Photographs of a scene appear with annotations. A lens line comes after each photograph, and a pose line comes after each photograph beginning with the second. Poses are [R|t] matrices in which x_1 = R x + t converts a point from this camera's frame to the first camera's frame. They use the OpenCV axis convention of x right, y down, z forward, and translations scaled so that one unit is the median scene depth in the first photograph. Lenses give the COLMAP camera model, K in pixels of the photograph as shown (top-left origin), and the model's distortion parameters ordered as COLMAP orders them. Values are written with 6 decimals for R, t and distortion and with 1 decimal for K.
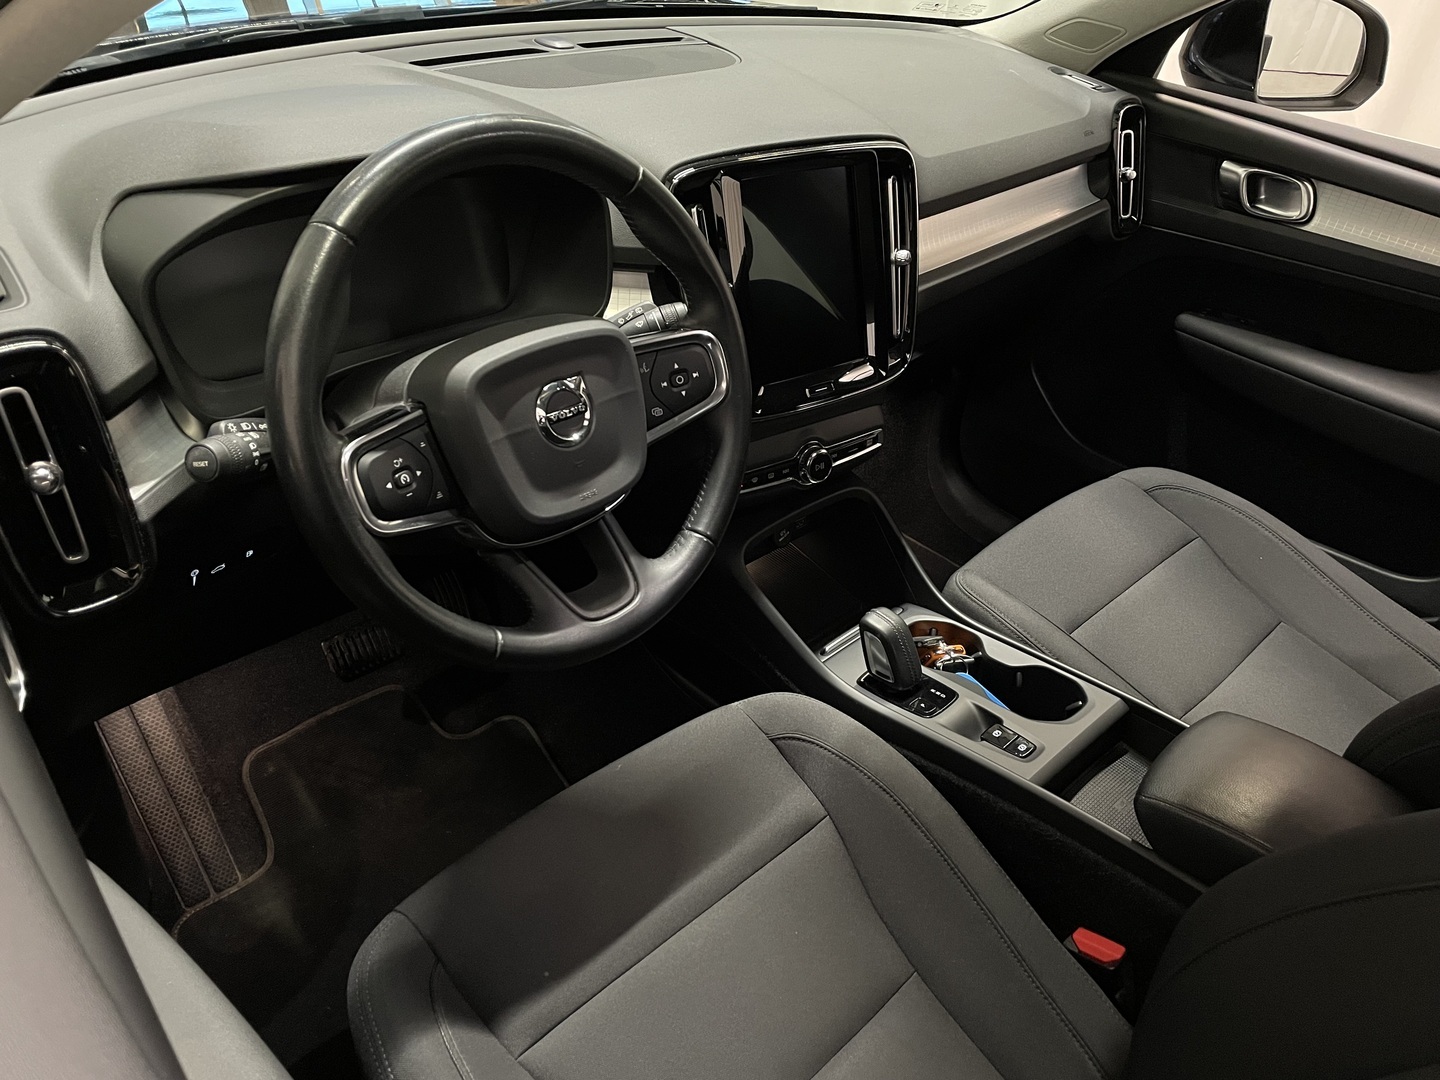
lens RADIAL K [[1080.6, 0, 731.2], [0, 1080.6, 529.6], [0, 0, 1]] dist [0.079190, -0.118727]
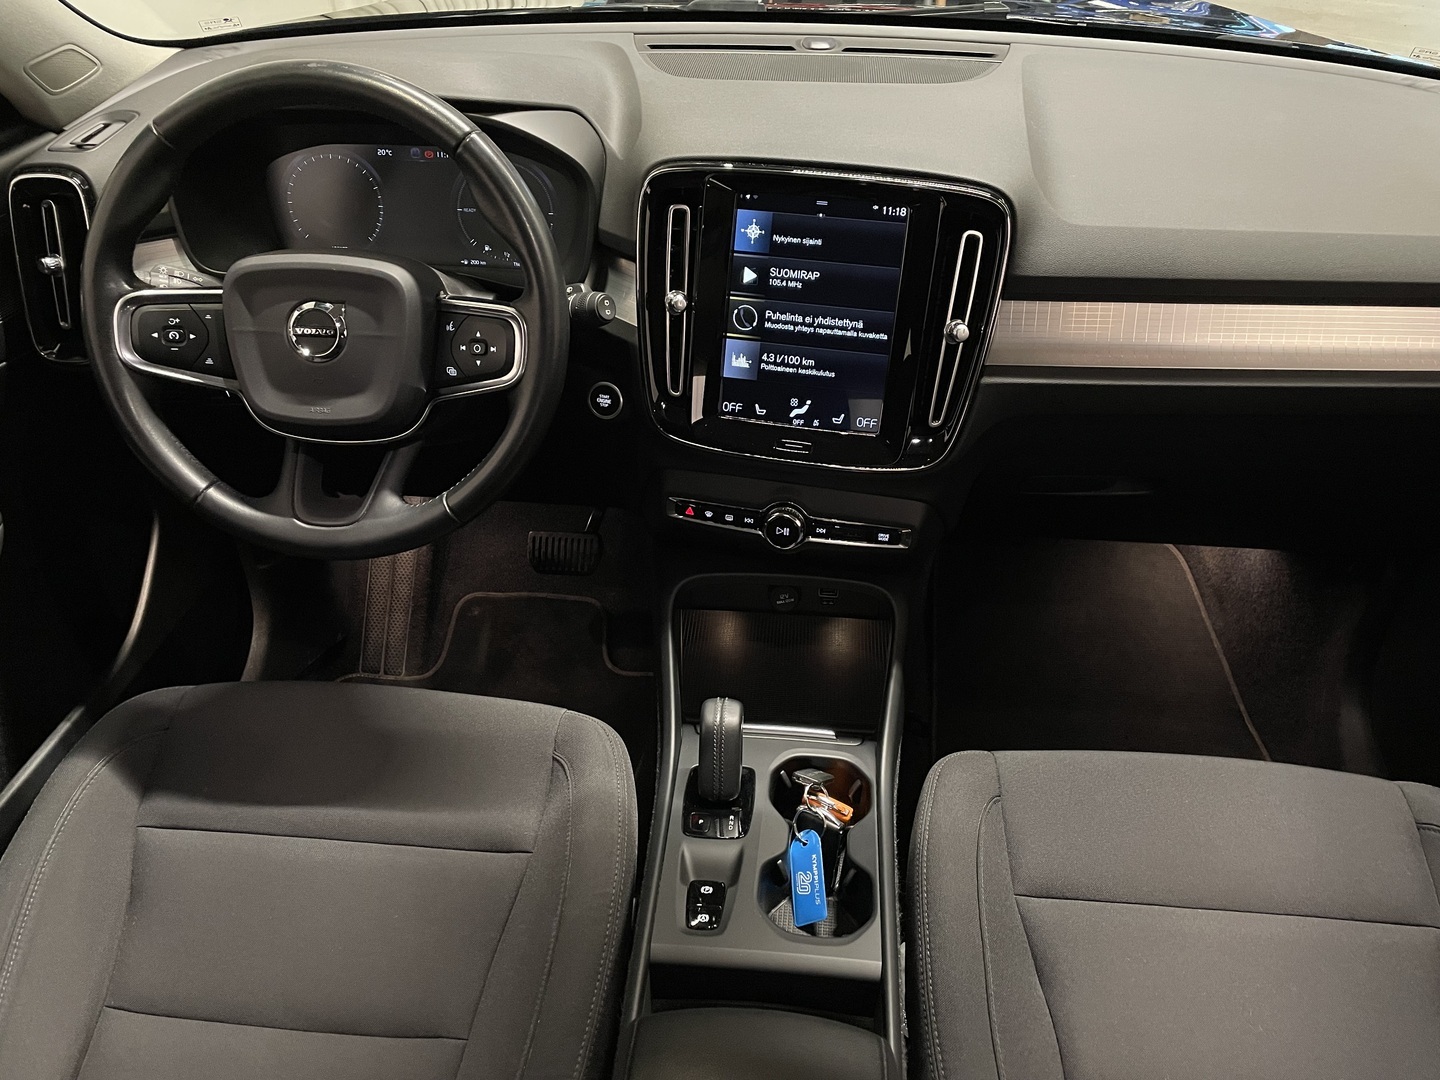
lens RADIAL K [[1080.6, 0, 731.2], [0, 1080.6, 529.6], [0, 0, 1]] dist [0.079190, -0.118727]
pose [[0.661826, 0.372717, -0.650437, 0.698946], [-0.389802, 0.912224, 0.126100, -0.172363], [0.640344, 0.170085, 0.749020, 0.356188]]
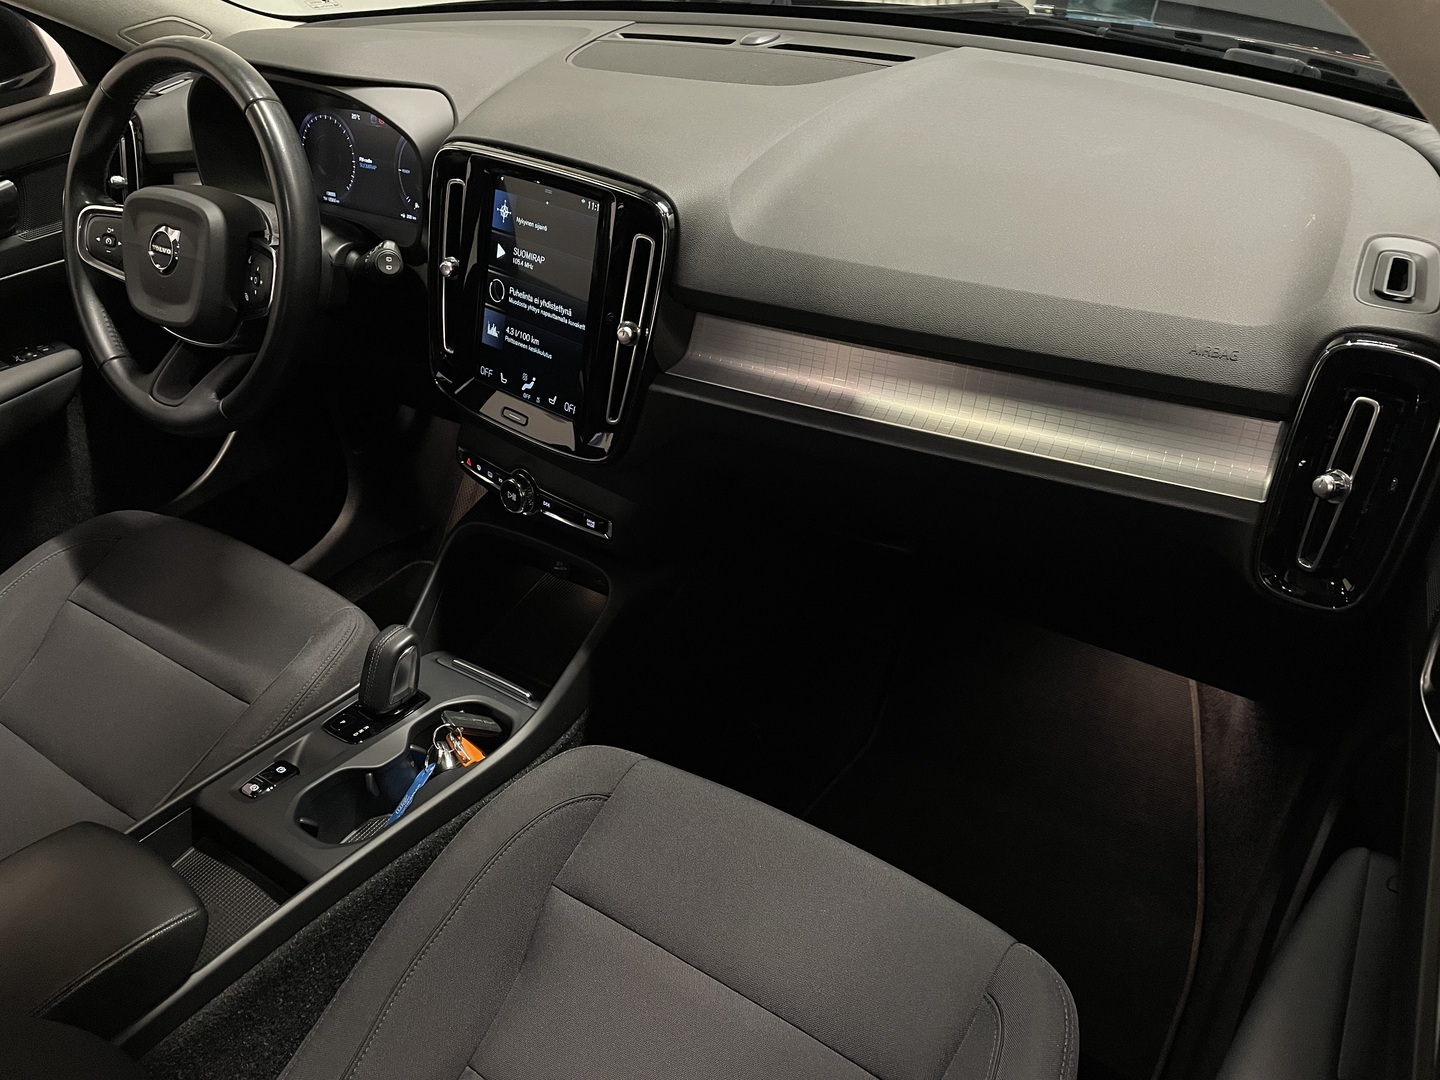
lens RADIAL K [[1080.6, 0, 731.2], [0, 1080.6, 529.6], [0, 0, 1]] dist [0.079190, -0.118727]
pose [[0.203240, 0.490758, -0.847260, 1.038923], [-0.490243, 0.800047, 0.345812, -0.505272], [0.847558, 0.345081, 0.403192, 0.889384]]
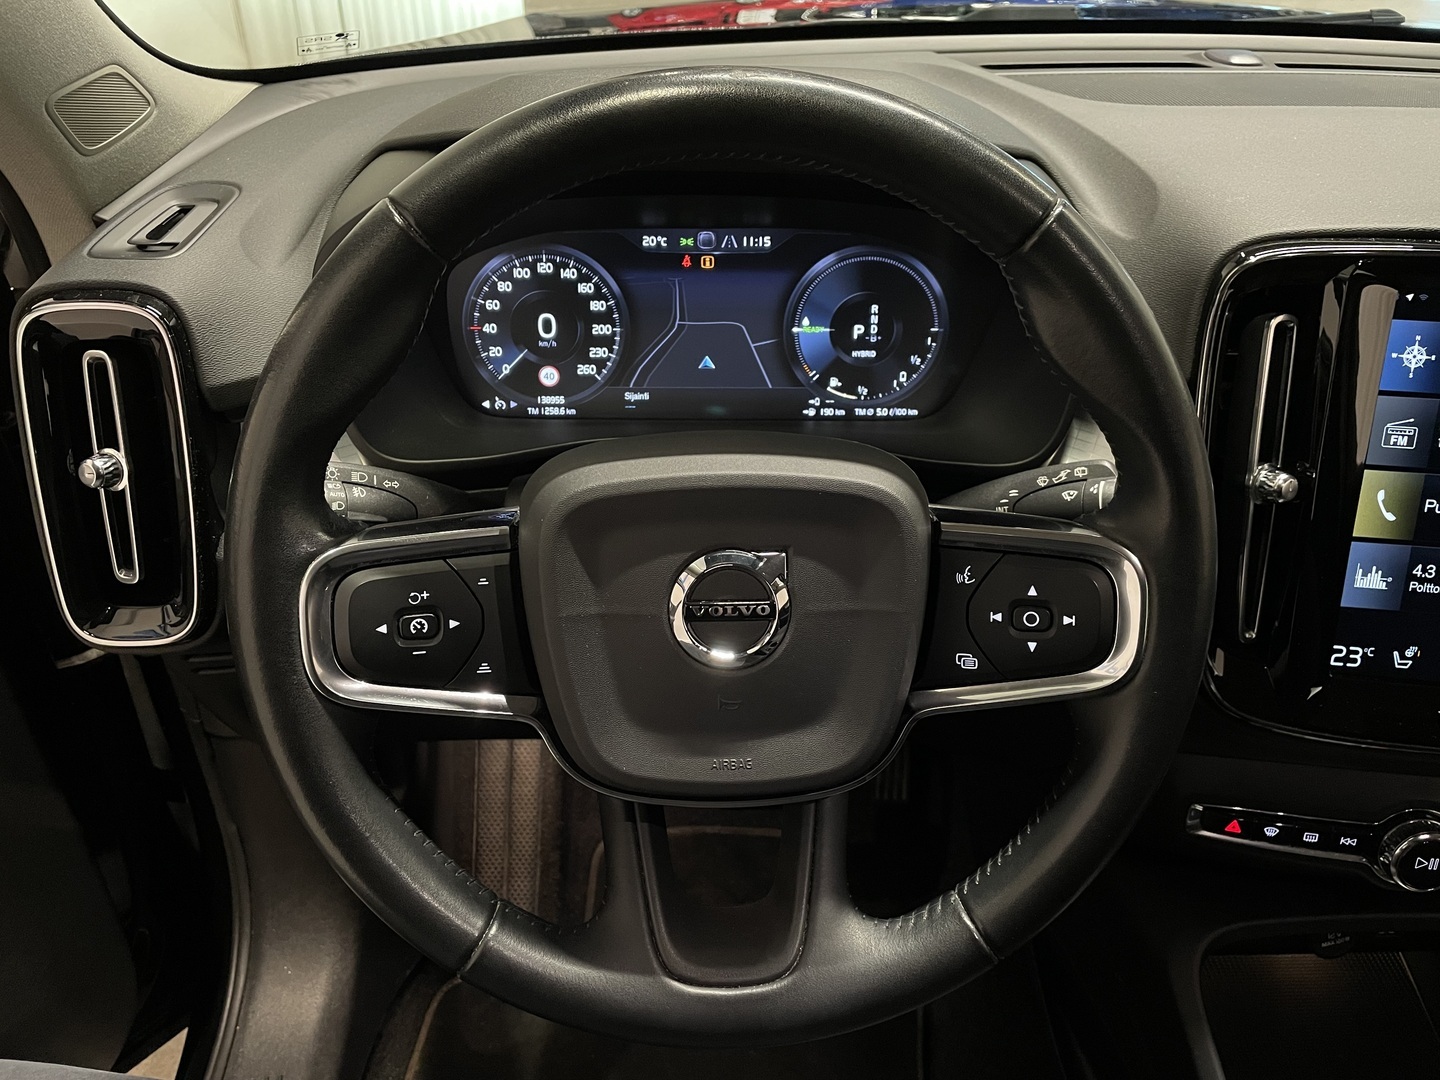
lens RADIAL K [[1094.1, 0, 722.5], [0, 1094.1, 521.0], [0, 0, 1]] dist [0.128961, -0.202668]
pose [[0.729920, 0.294675, -0.616752, 0.129320], [-0.345926, 0.937471, 0.038510, -0.127677], [0.589535, 0.185242, 0.786215, 0.419295]]
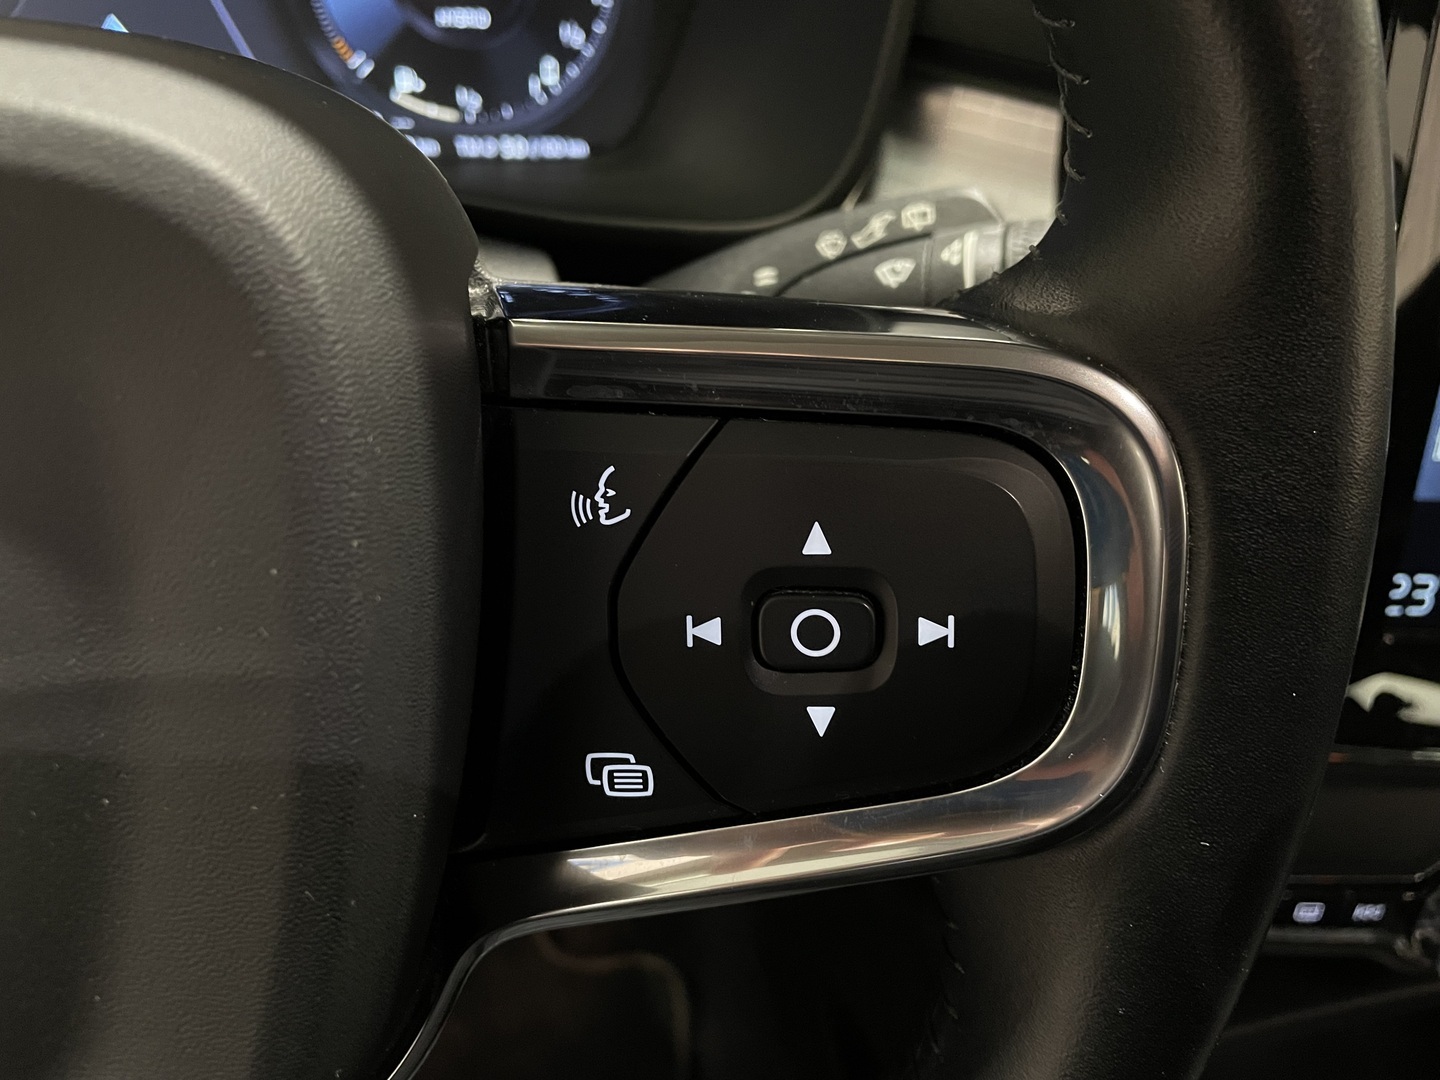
lens RADIAL K [[1127.7, 0, 720.0], [0, 1127.7, 540.0], [0, 0, 1]] dist [0.084877, -0.137718]
pose [[0.846475, 0.316122, -0.428423, 0.004453], [-0.308824, 0.946985, 0.088584, -0.135565], [0.433714, 0.057323, 0.899225, 0.716562]]
